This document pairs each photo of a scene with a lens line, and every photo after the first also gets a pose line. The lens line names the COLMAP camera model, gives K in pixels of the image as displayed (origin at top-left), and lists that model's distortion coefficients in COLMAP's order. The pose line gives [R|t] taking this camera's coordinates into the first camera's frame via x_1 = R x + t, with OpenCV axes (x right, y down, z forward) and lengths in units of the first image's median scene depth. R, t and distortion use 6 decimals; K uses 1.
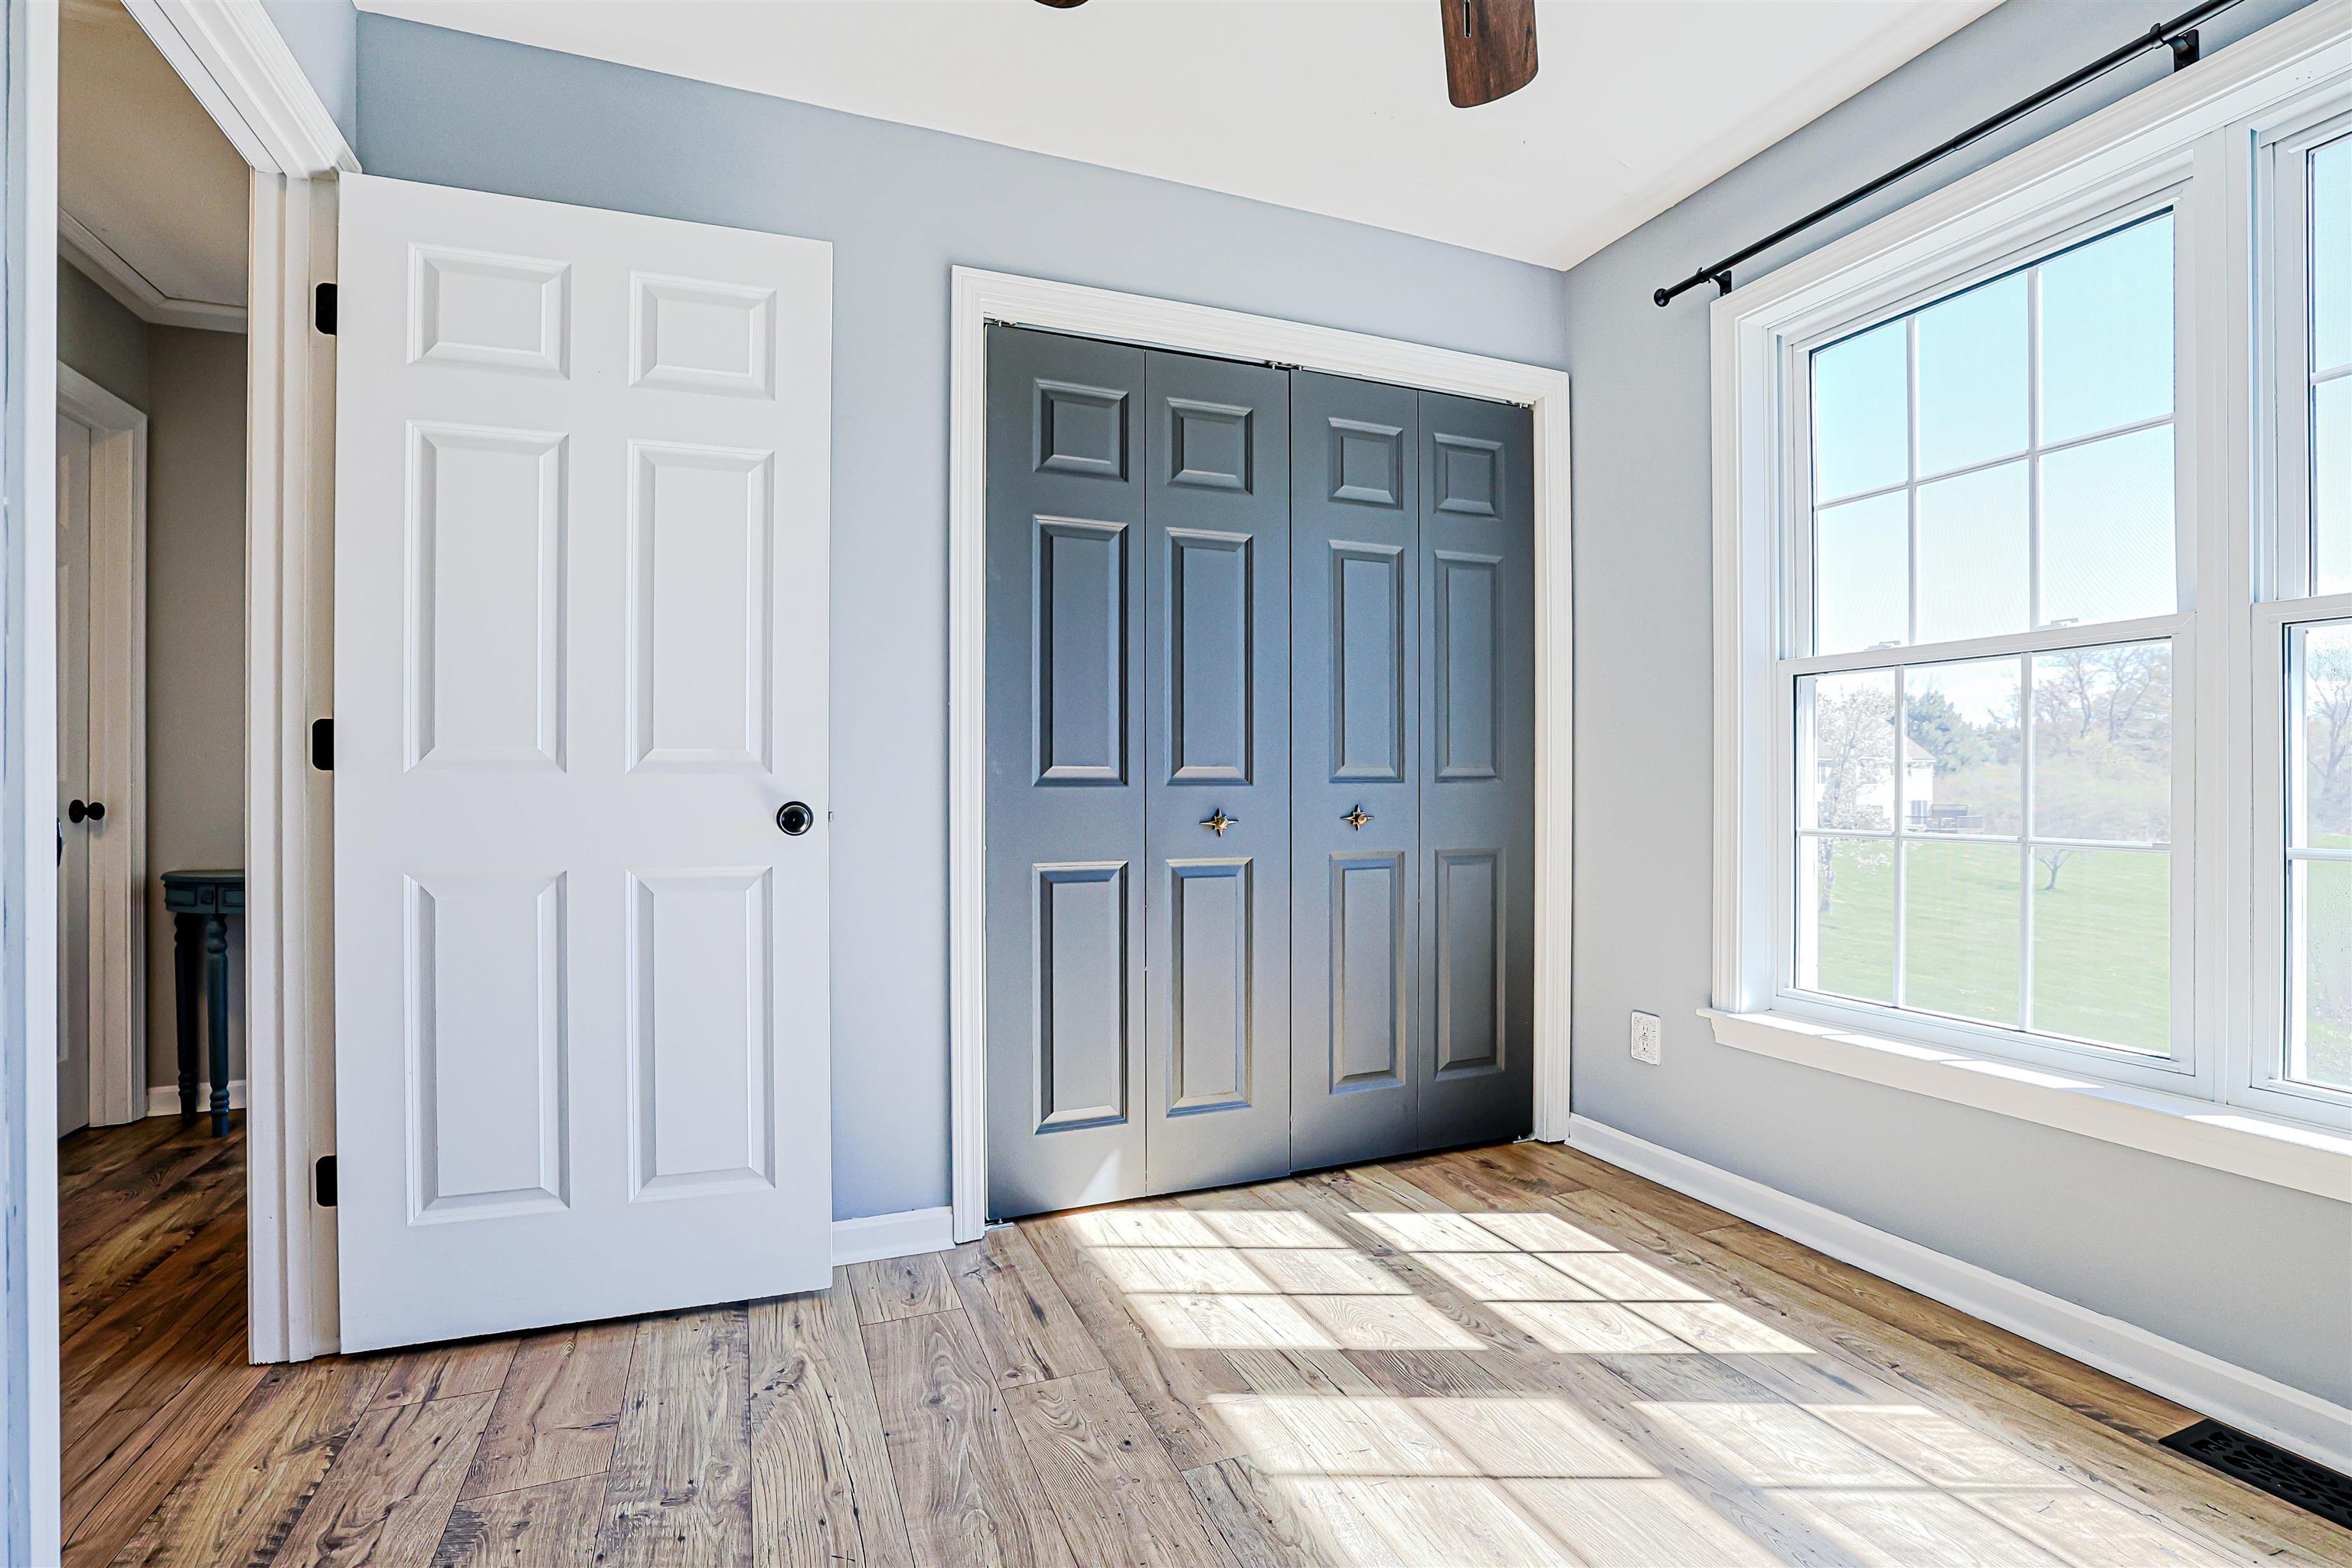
lens RADIAL K [[1121.9, 0, 1155.0], [0, 1121.9, 794.3], [0, 0, 1]] dist [-0.028942, 0.007051]
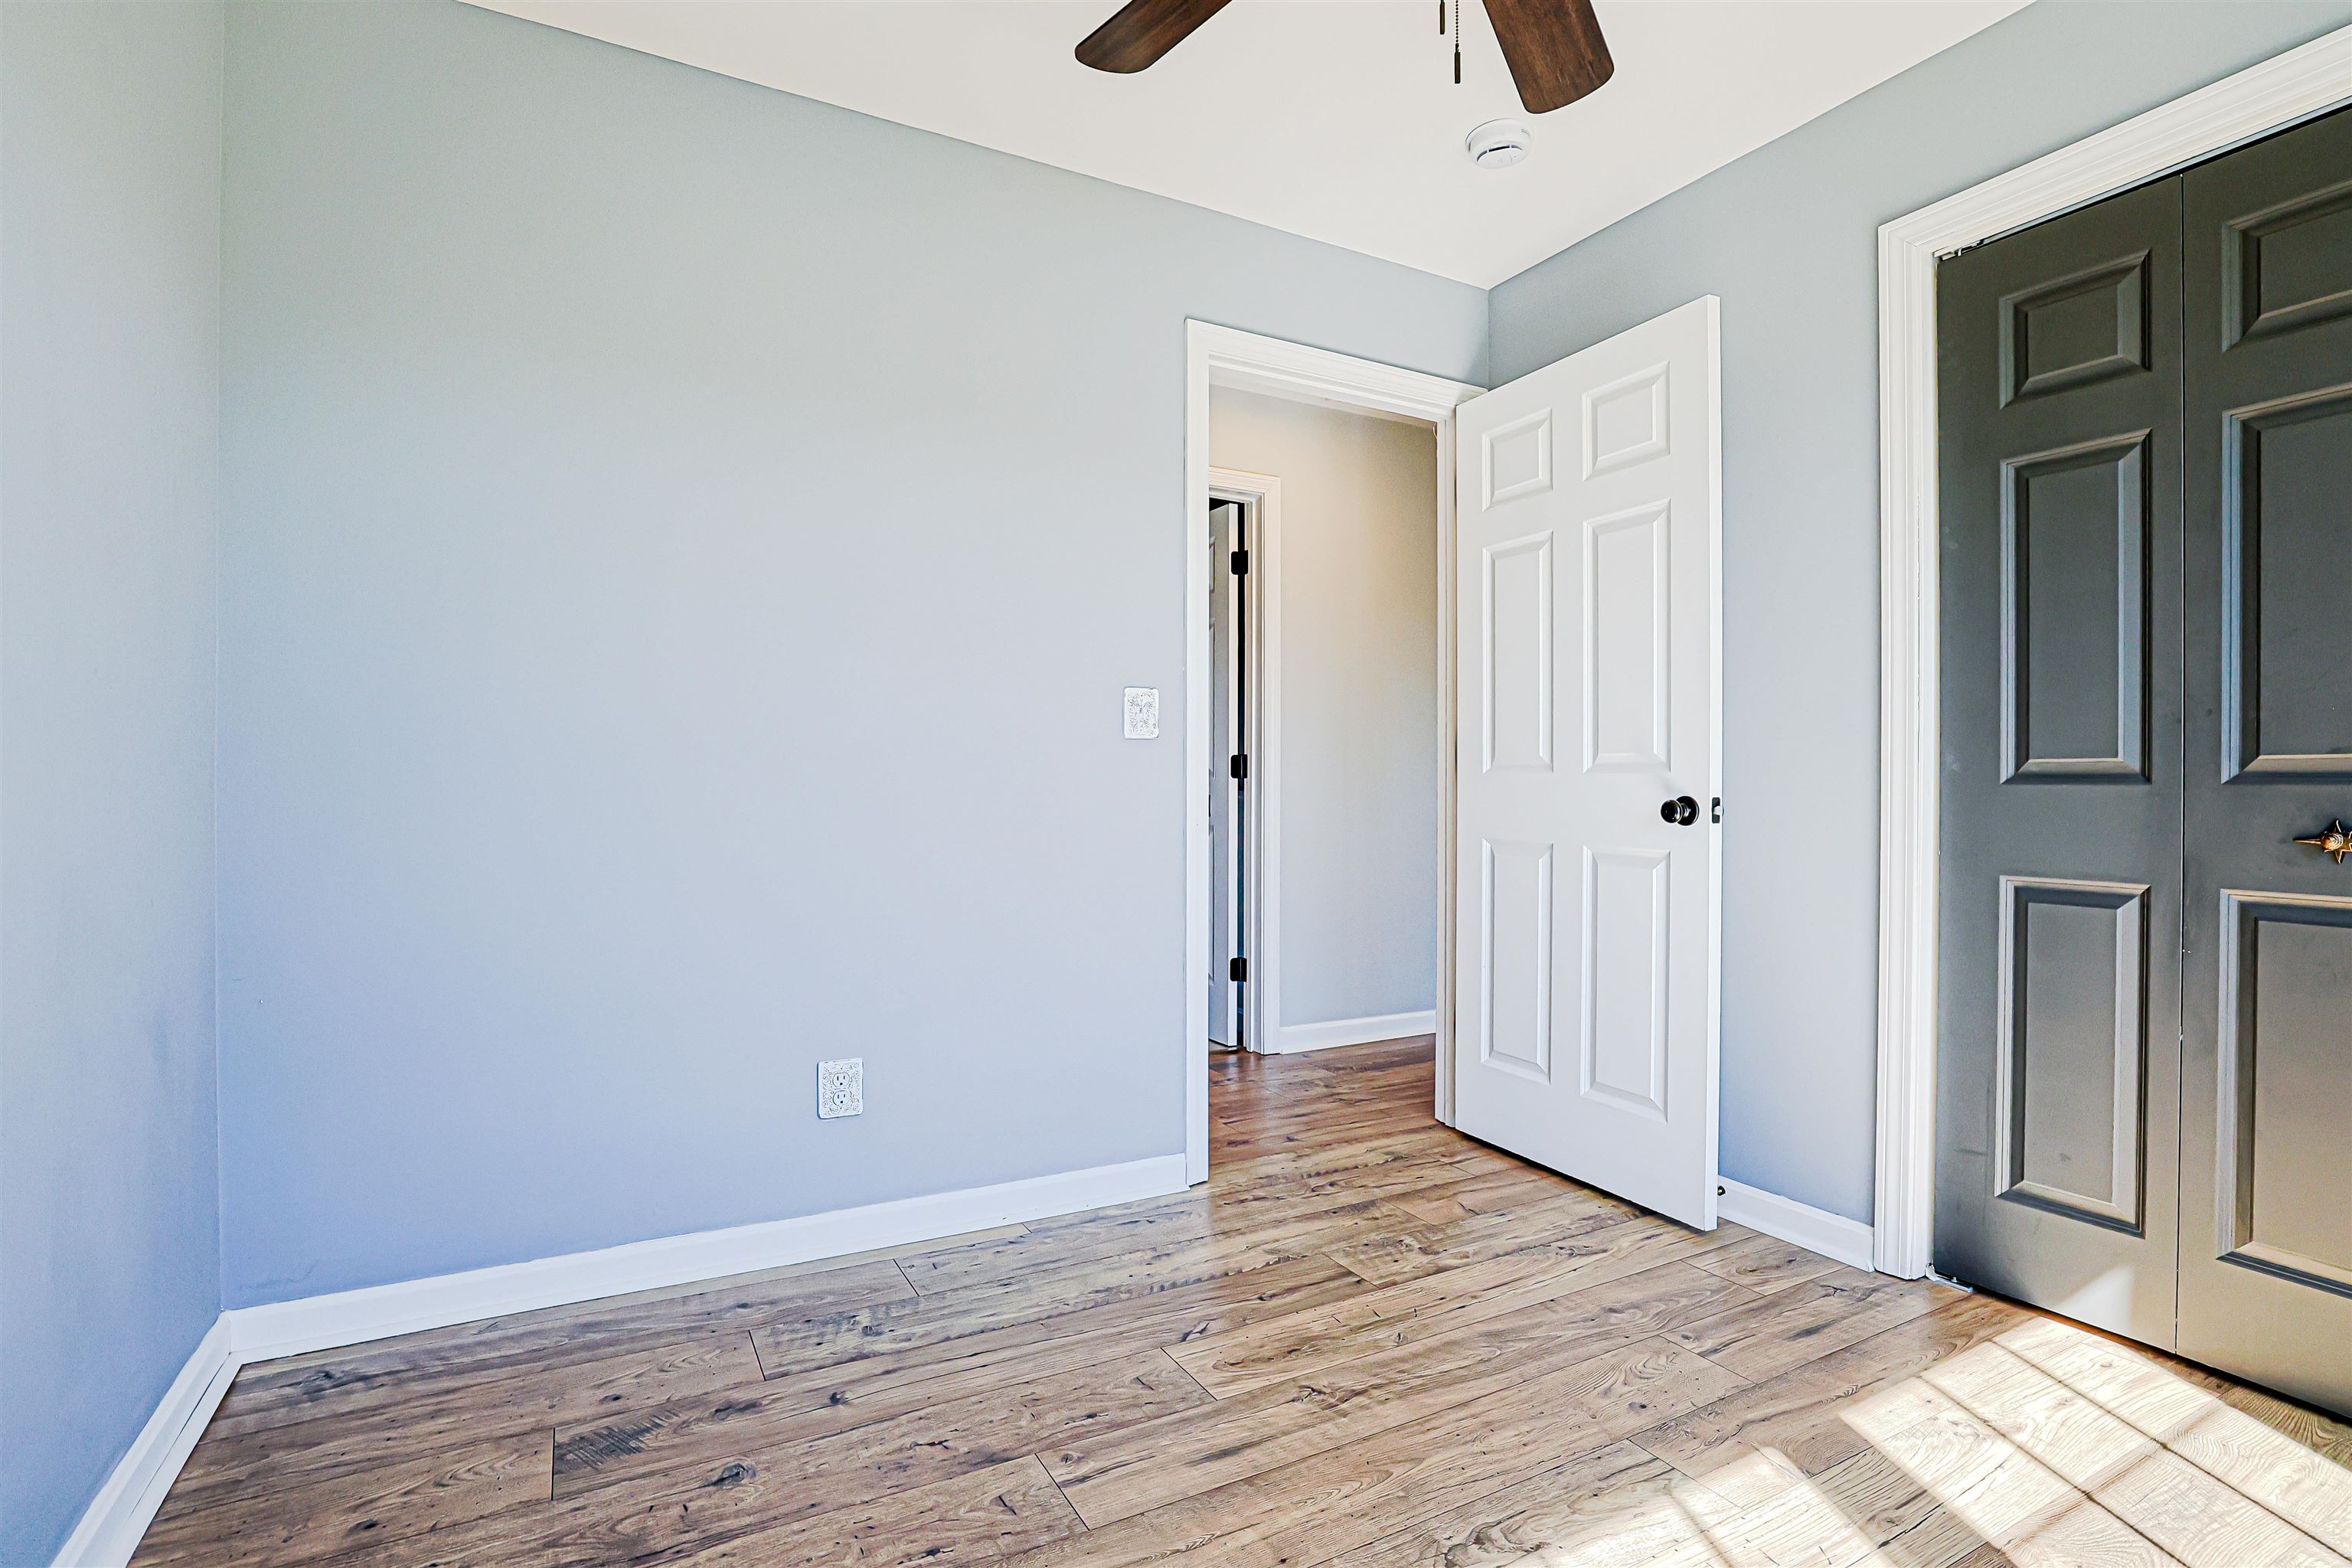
lens RADIAL K [[1121.9, 0, 1178.4], [0, 1121.9, 783.6], [0, 0, 1]] dist [-0.028942, 0.007051]
pose [[0.120110, 0.003001, -0.992756, 0.732348], [-0.008313, 0.999963, 0.002017, -0.003731], [0.992726, 0.008011, 0.120130, 0.328718]]
